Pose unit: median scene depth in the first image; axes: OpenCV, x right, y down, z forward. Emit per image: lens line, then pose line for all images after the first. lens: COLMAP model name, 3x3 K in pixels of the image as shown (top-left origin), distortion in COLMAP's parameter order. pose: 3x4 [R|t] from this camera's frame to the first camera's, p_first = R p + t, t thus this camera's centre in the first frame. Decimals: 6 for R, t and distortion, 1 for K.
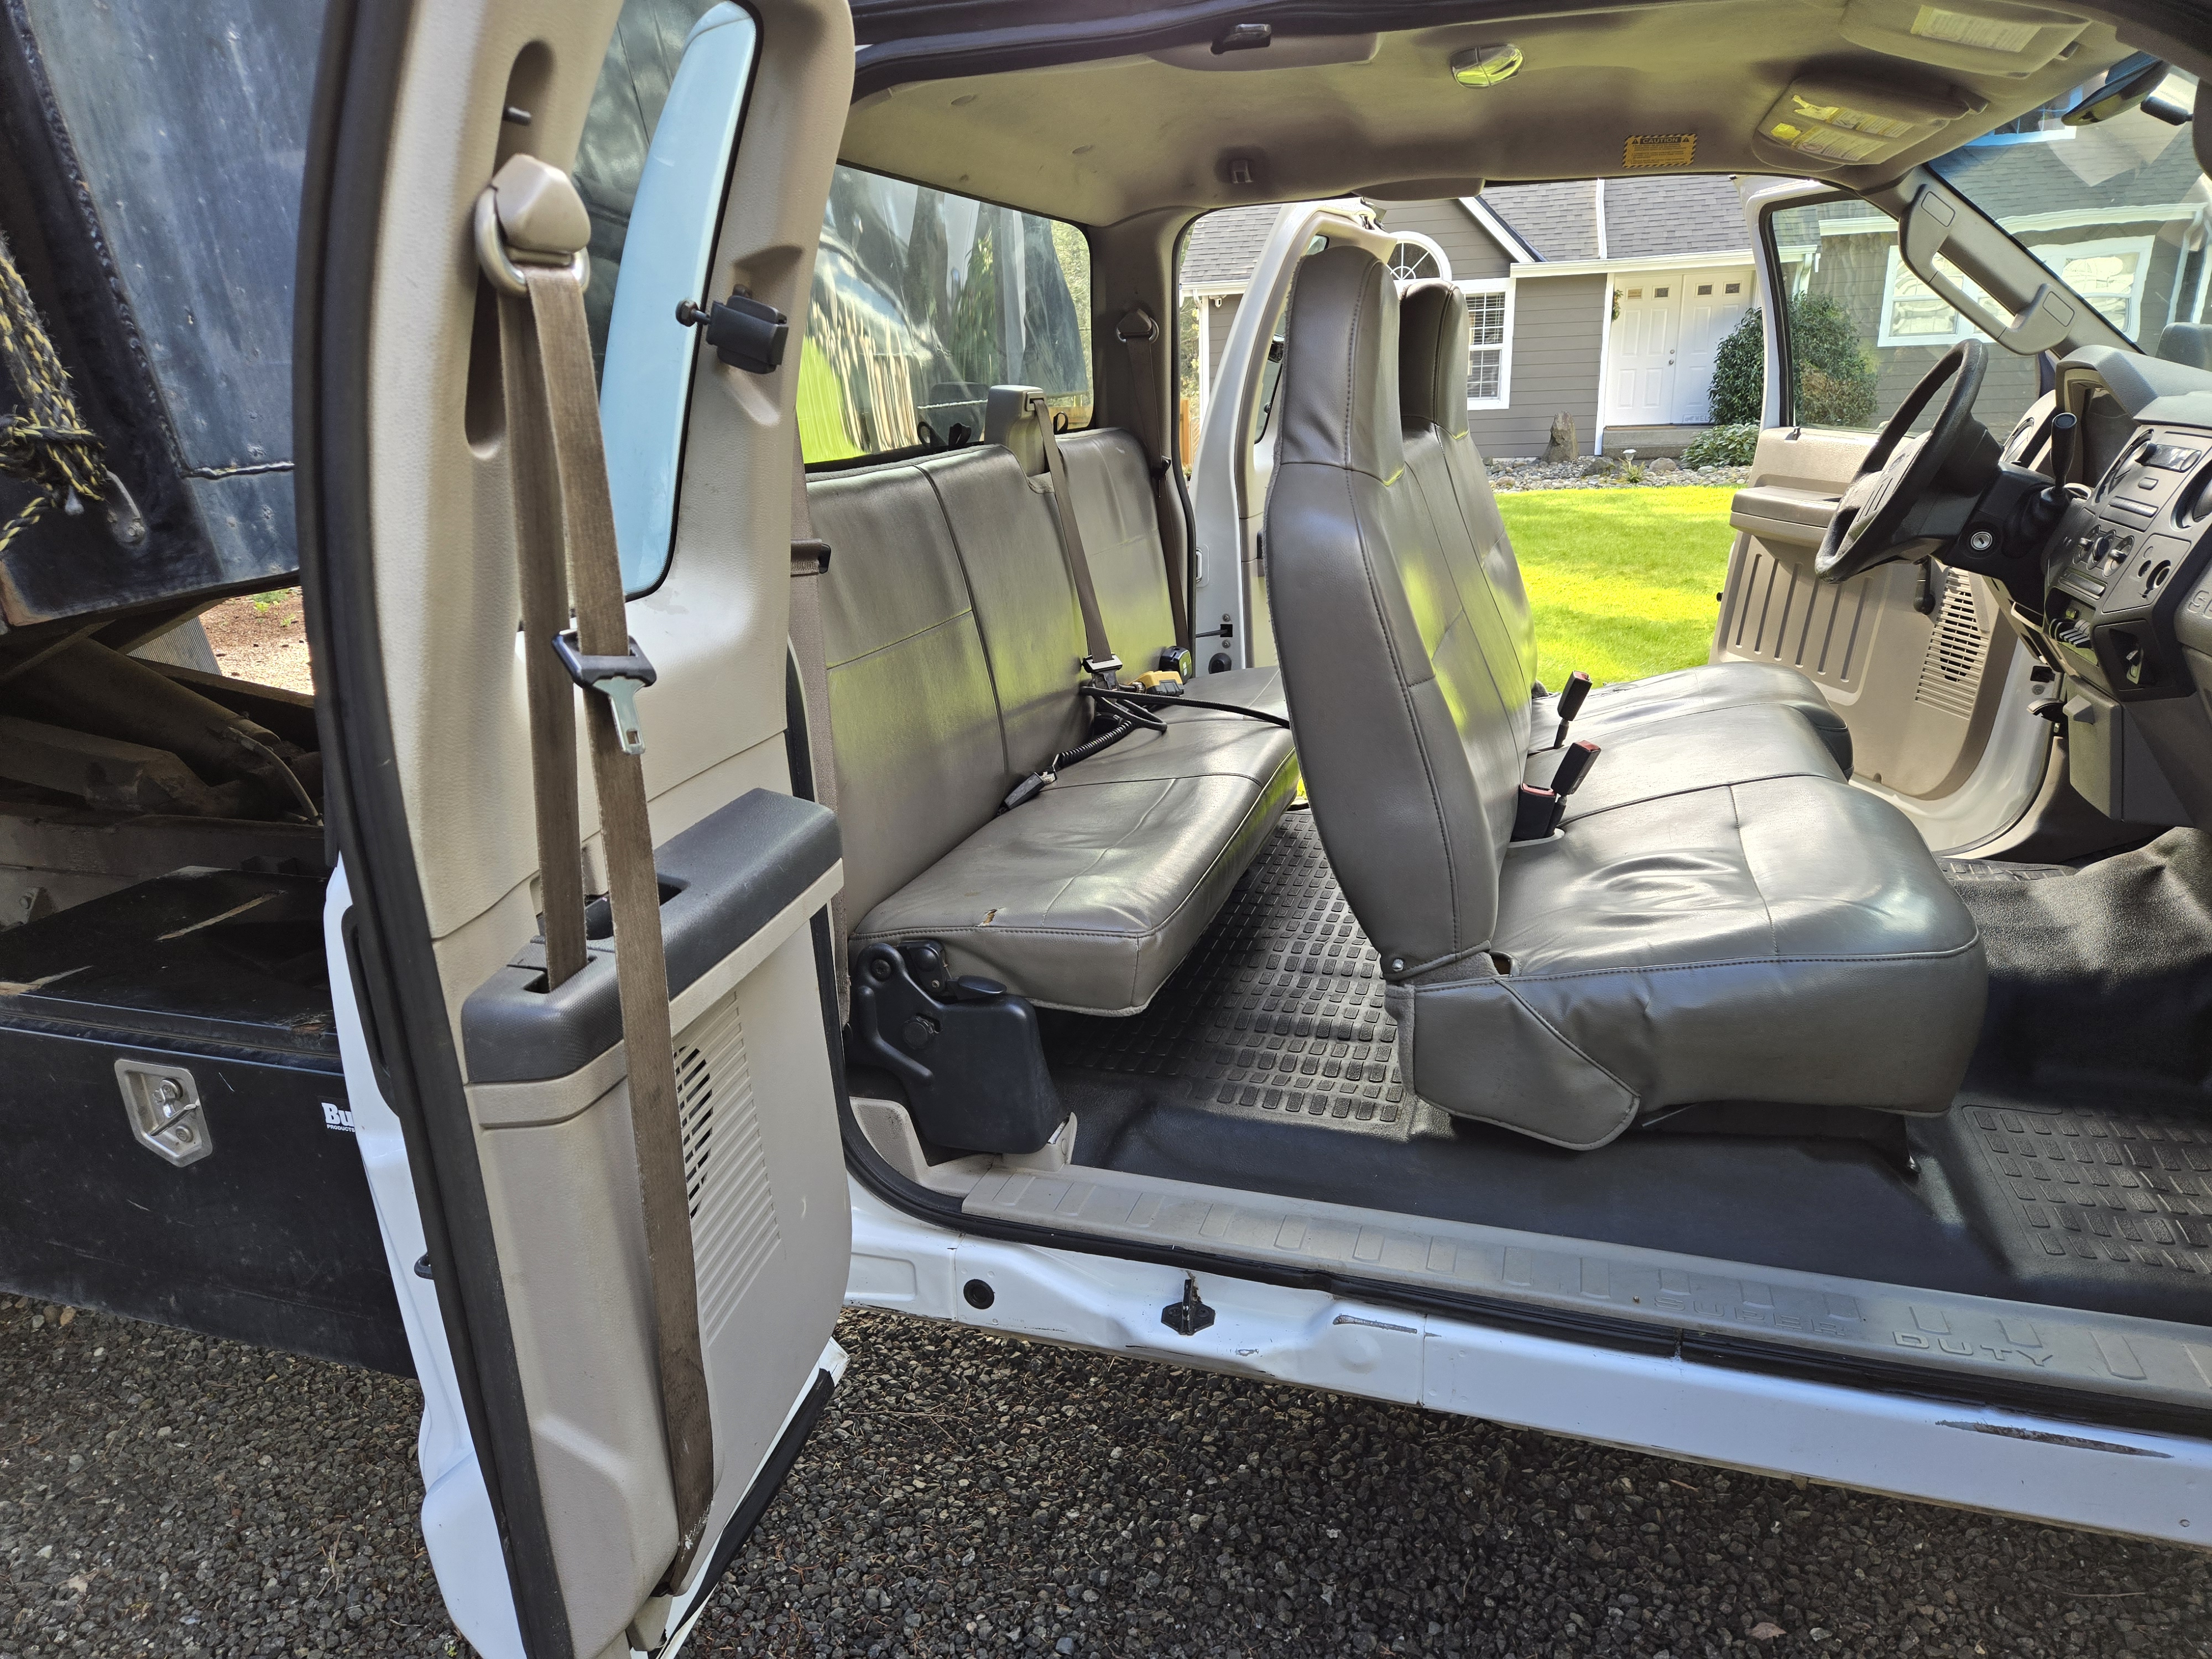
lens RADIAL K [[1468.2, 0, 1107.3], [0, 1468.2, 842.6], [0, 0, 1]] dist [0.051386, -0.044230]
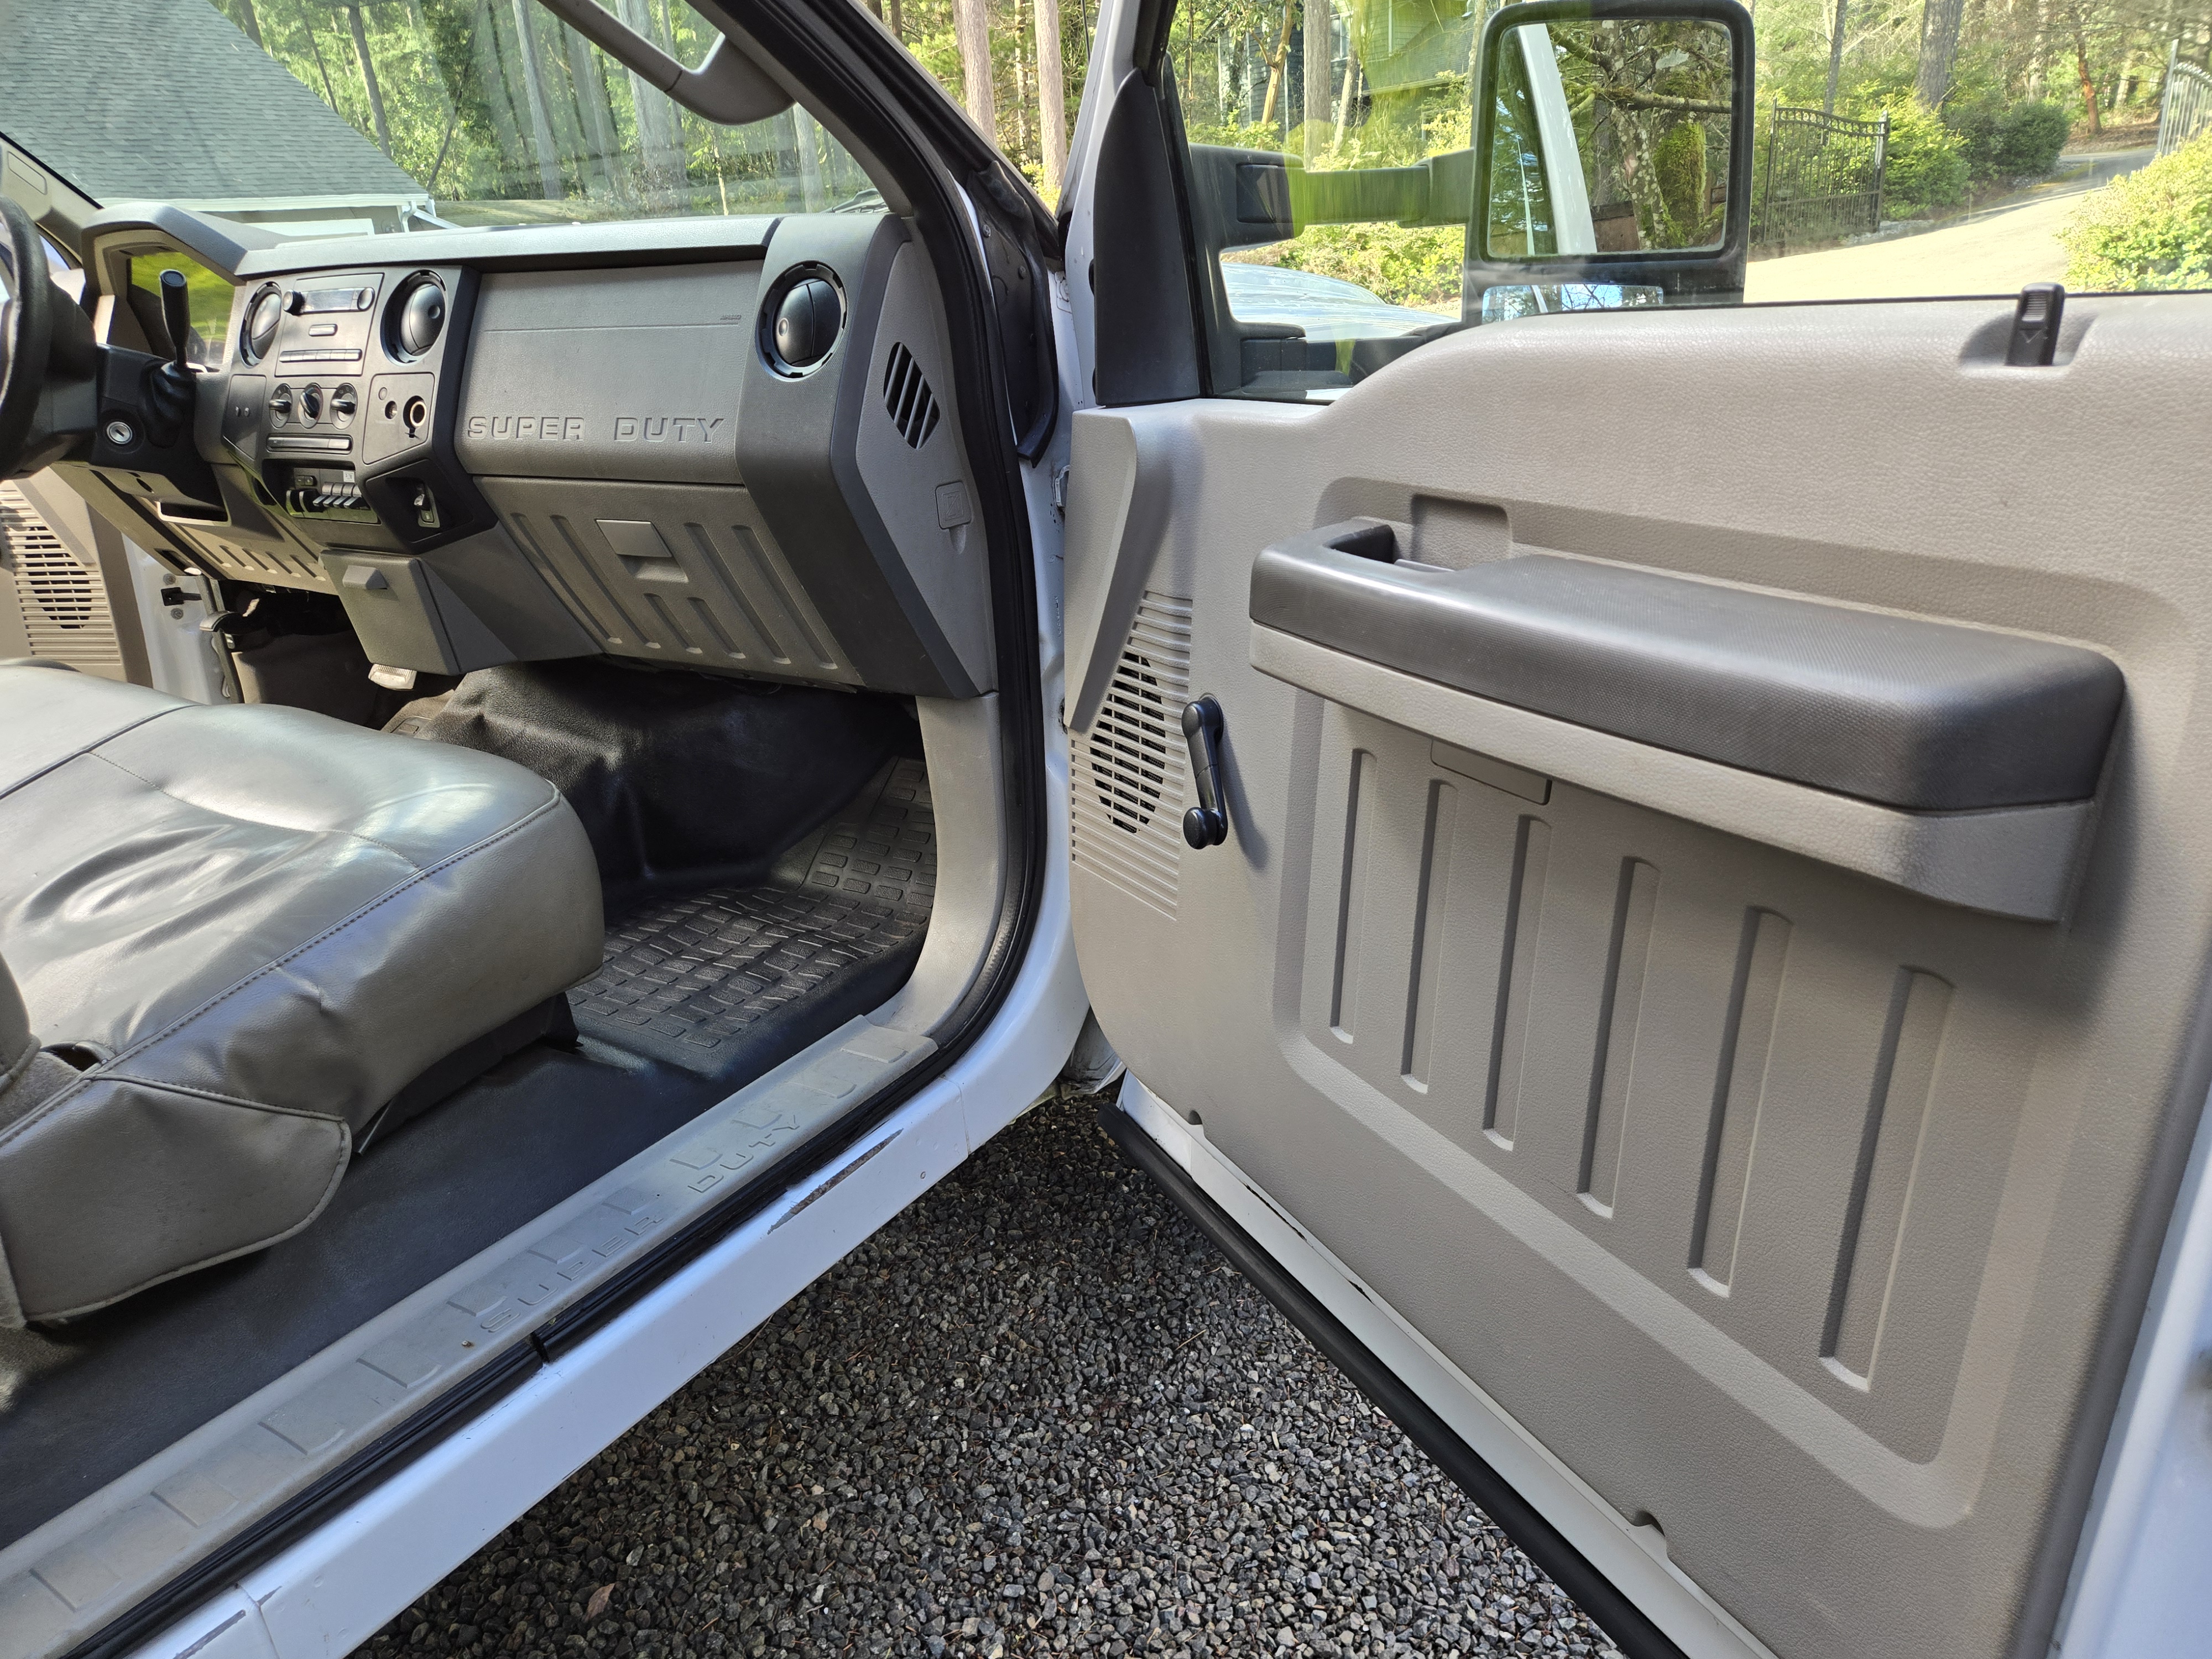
lens RADIAL K [[1468.2, 0, 1112.9], [0, 1468.2, 849.8], [0, 0, 1]] dist [0.051386, -0.044230]
pose [[0.272920, -0.343437, 0.898647, -0.142689], [0.336143, 0.909275, 0.245412, -0.004429], [-0.901400, 0.235096, 0.363603, 0.307176]]
